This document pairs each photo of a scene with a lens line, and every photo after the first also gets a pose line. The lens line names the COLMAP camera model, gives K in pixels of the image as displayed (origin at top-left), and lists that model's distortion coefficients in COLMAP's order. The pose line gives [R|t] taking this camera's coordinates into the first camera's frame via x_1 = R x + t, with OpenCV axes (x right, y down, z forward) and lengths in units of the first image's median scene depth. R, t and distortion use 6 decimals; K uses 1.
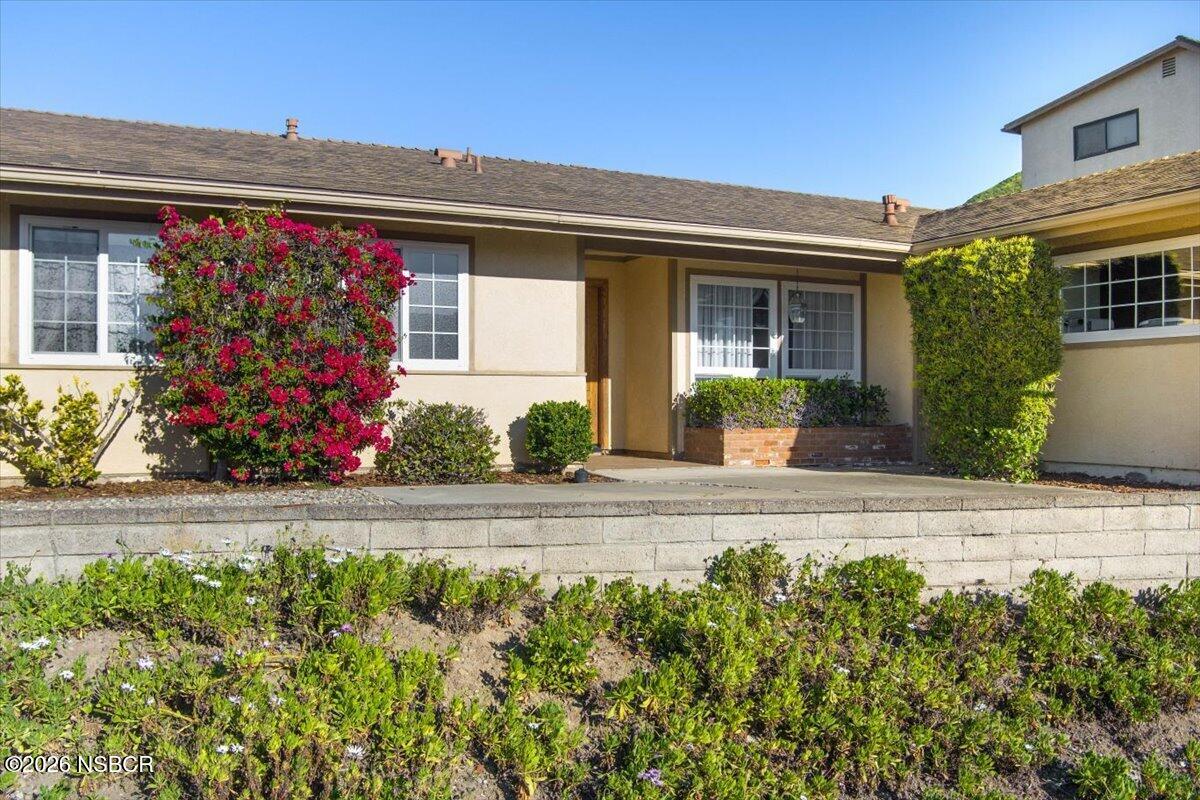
lens RADIAL K [[995.3, 0, 594.4], [0, 995.3, 403.3], [0, 0, 1]] dist [-0.041027, -0.002278]
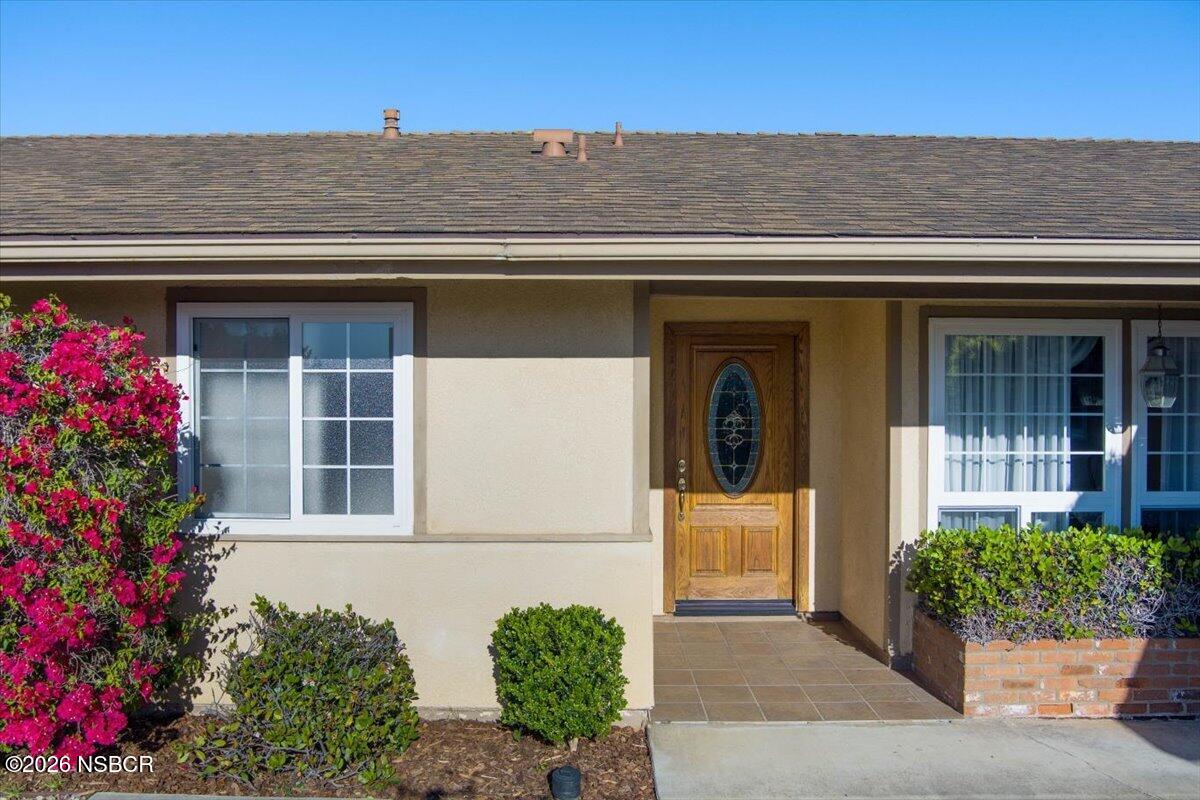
lens RADIAL K [[995.3, 0, 603.4], [0, 995.3, 395.0], [0, 0, 1]] dist [-0.041027, -0.002278]
pose [[0.909926, 0.003888, -0.414753, 0.158380], [-0.001413, 0.999979, 0.006272, -0.092247], [0.414769, -0.005121, 0.909912, 0.450893]]
